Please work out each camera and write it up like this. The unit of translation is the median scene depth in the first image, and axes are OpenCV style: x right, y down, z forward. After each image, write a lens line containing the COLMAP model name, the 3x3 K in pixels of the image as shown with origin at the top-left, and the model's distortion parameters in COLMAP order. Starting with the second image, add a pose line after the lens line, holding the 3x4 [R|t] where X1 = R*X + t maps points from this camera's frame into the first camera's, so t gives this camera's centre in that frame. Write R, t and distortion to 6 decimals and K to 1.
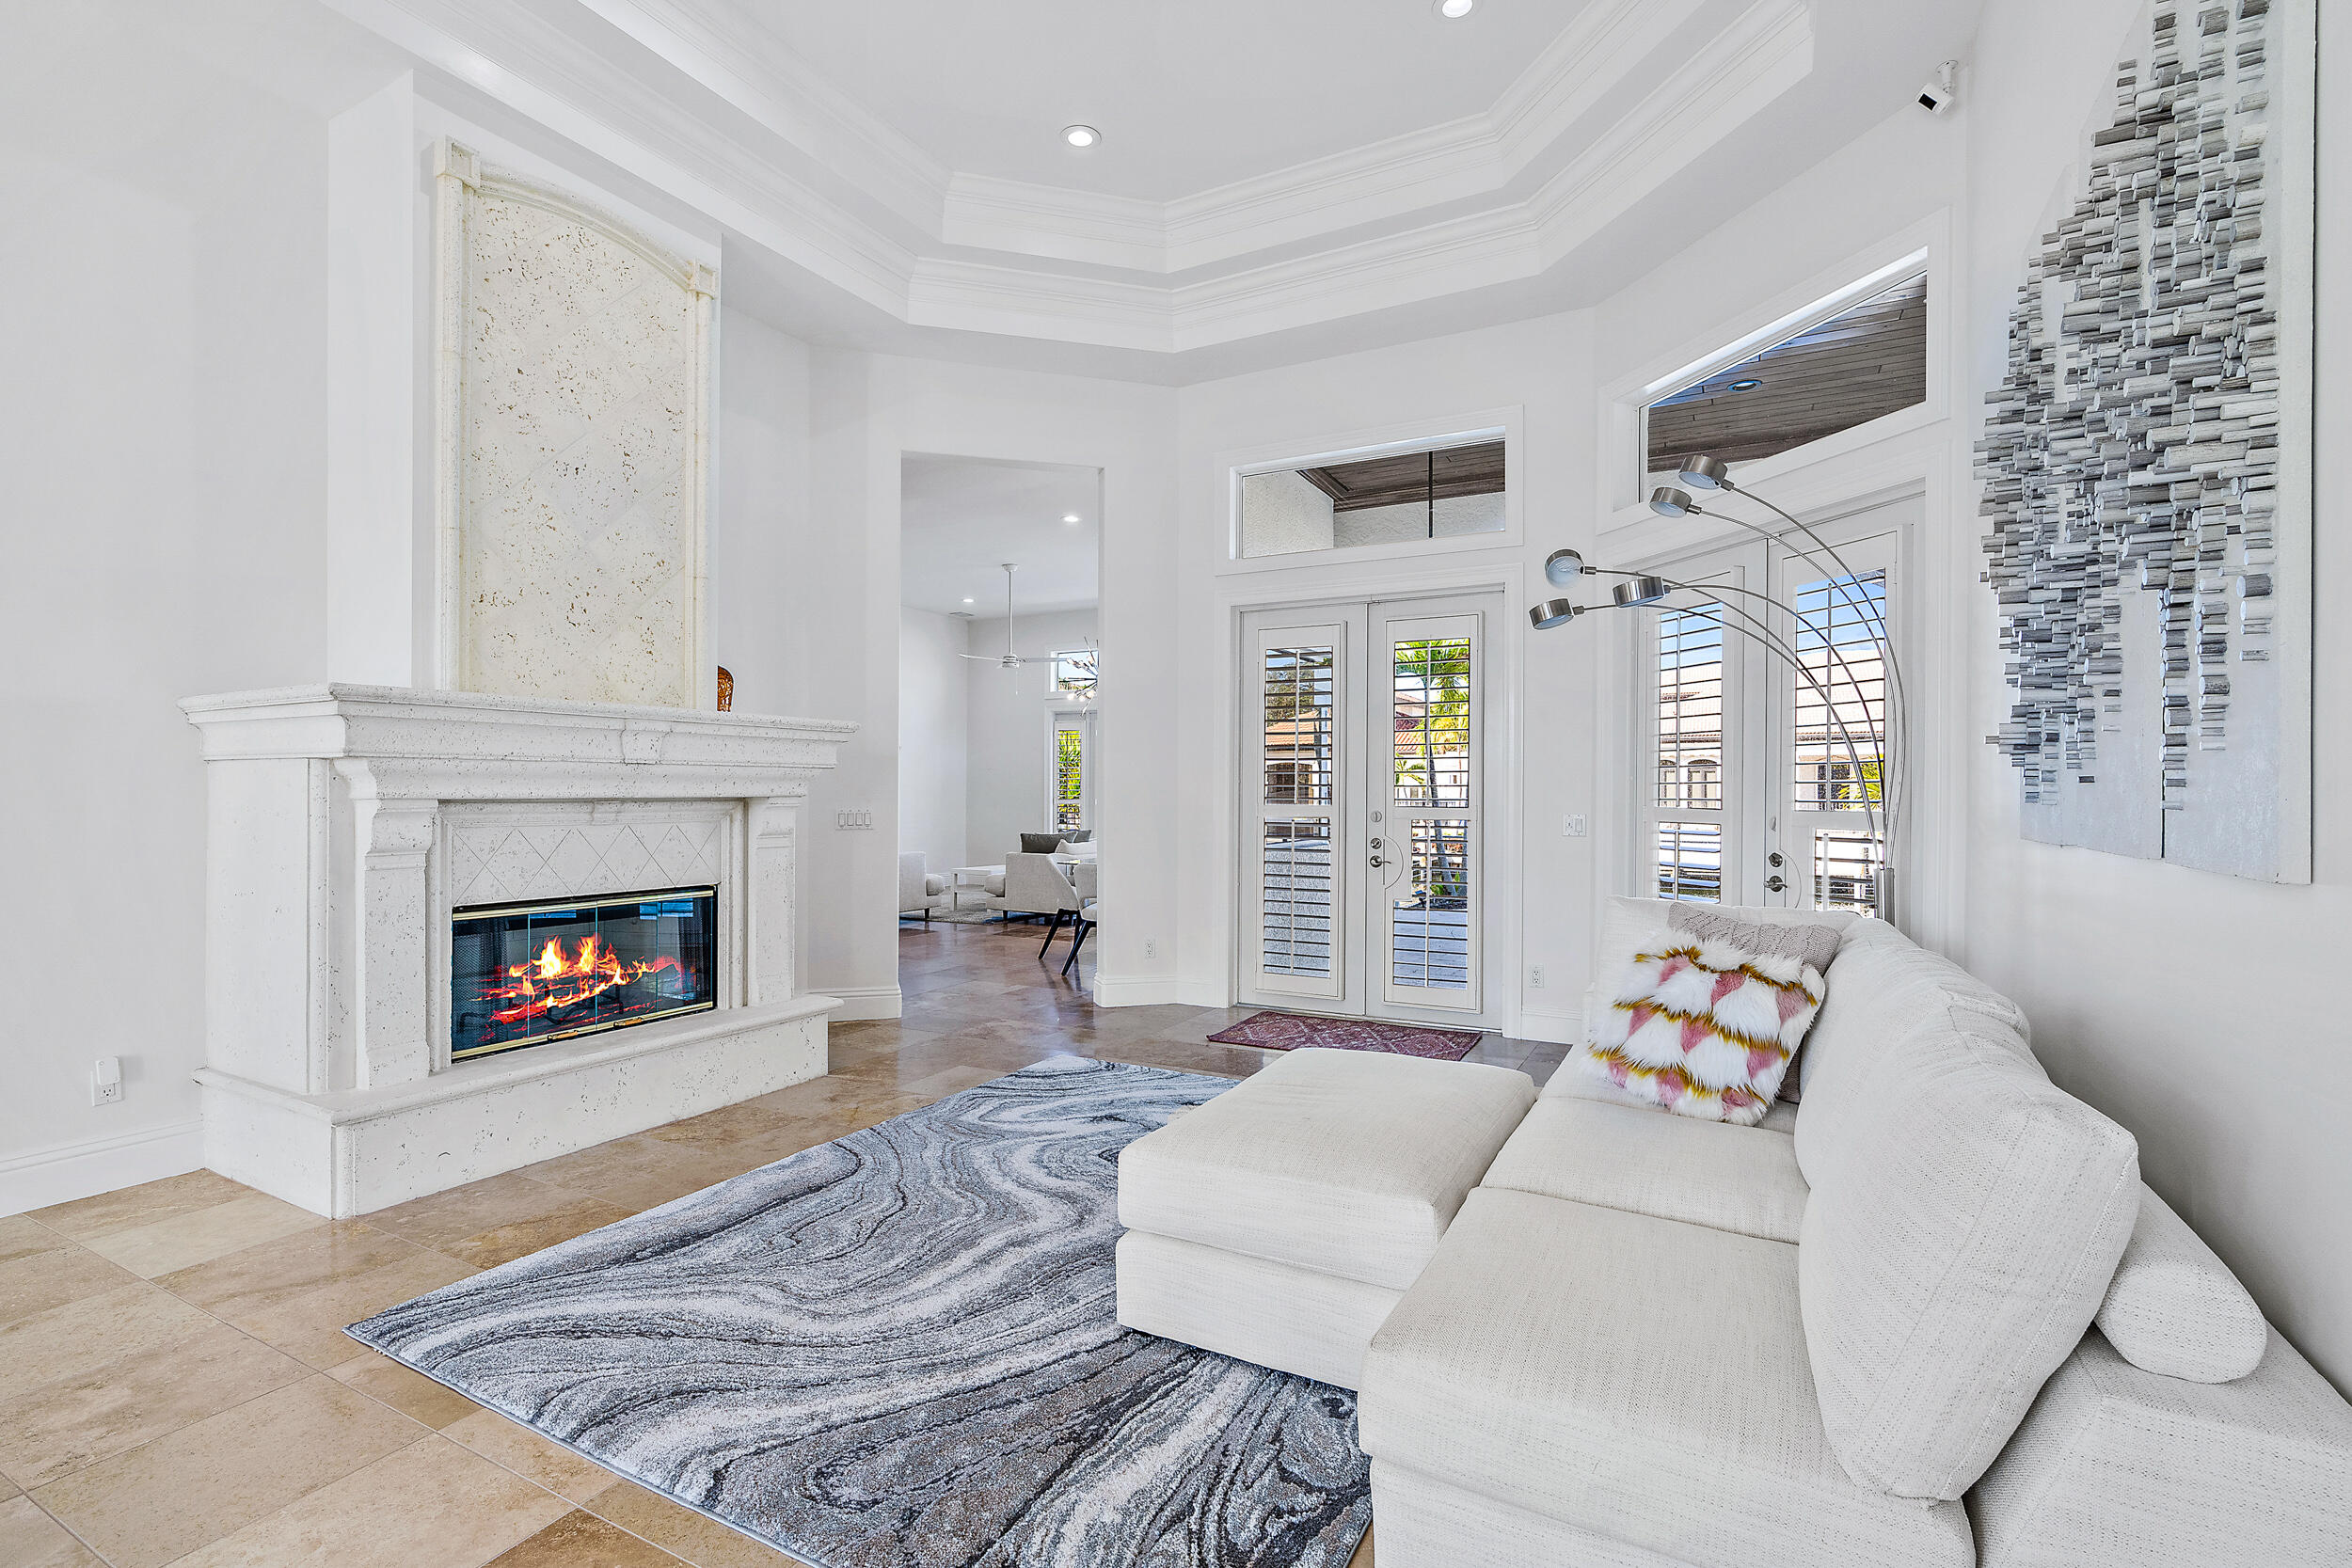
lens RADIAL K [[1080.9, 0, 1180.2], [0, 1080.9, 788.7], [0, 0, 1]] dist [-0.005628, 0.002265]
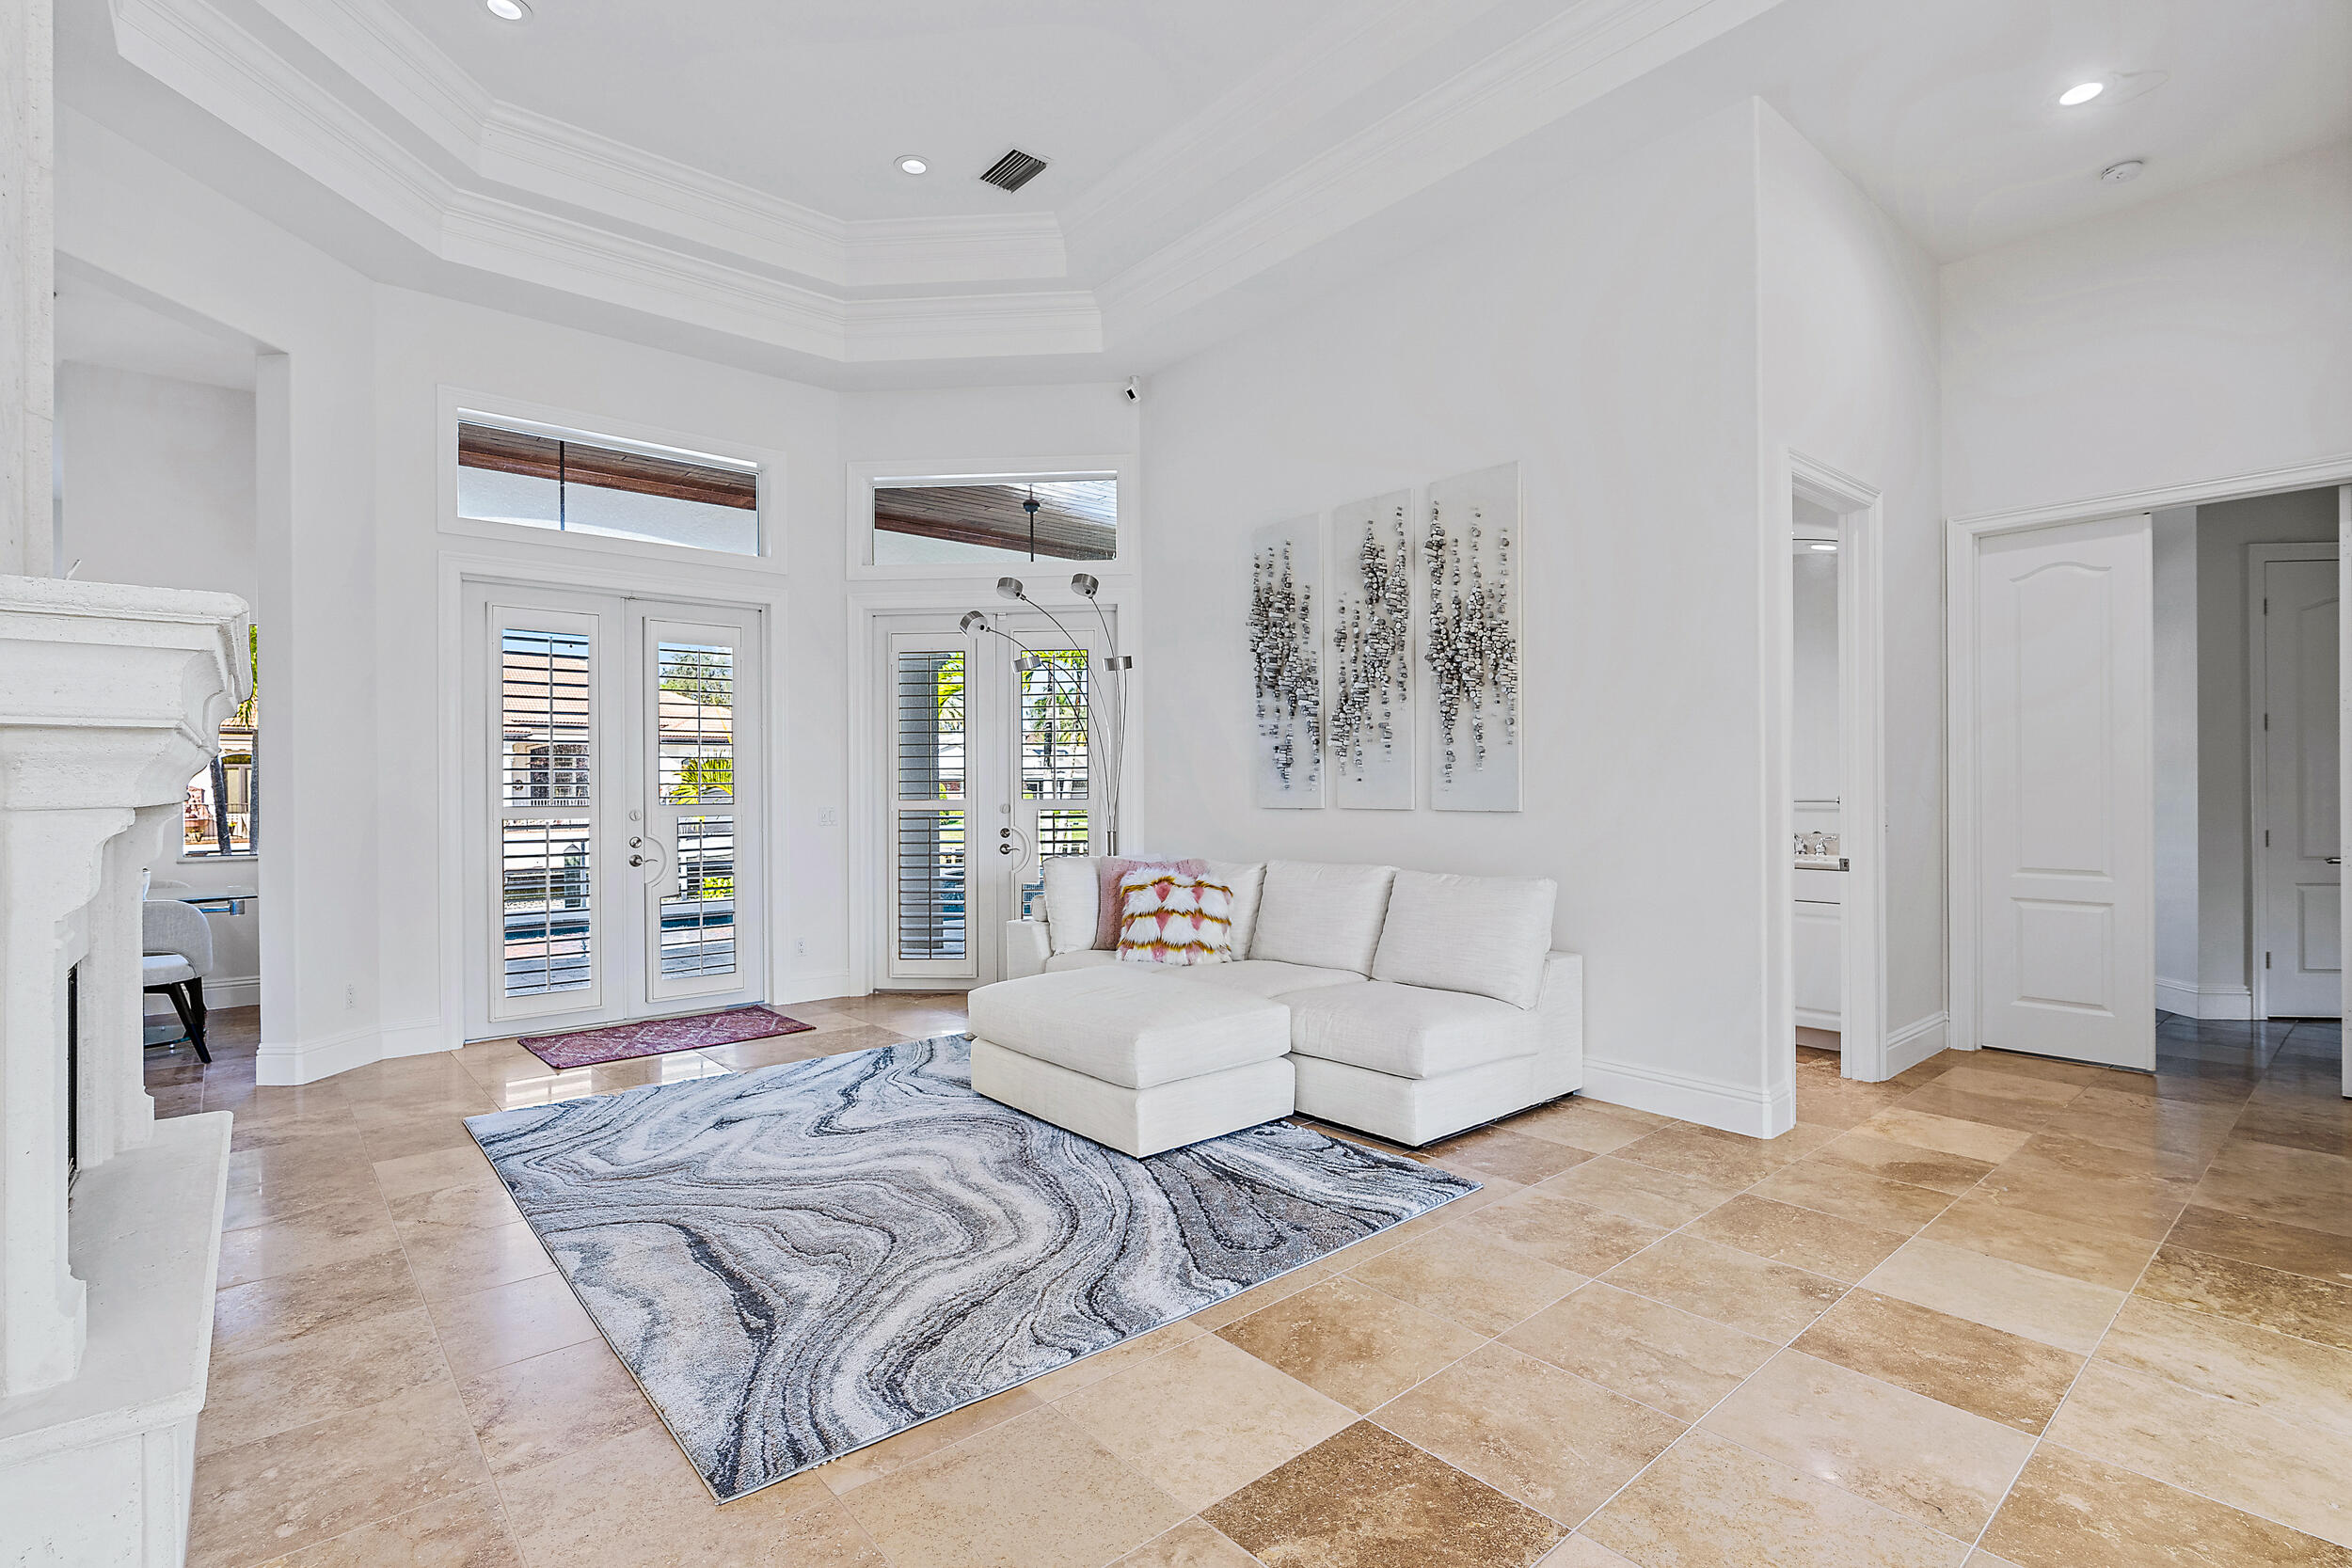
lens RADIAL K [[1080.9, 0, 1190.6], [0, 1080.9, 779.6], [0, 0, 1]] dist [-0.005628, 0.002265]
pose [[0.355063, 0.001593, 0.934841, -1.019902], [0.004474, 0.999984, -0.003403, -0.001307], [-0.934832, 0.005391, 0.355050, 0.313485]]
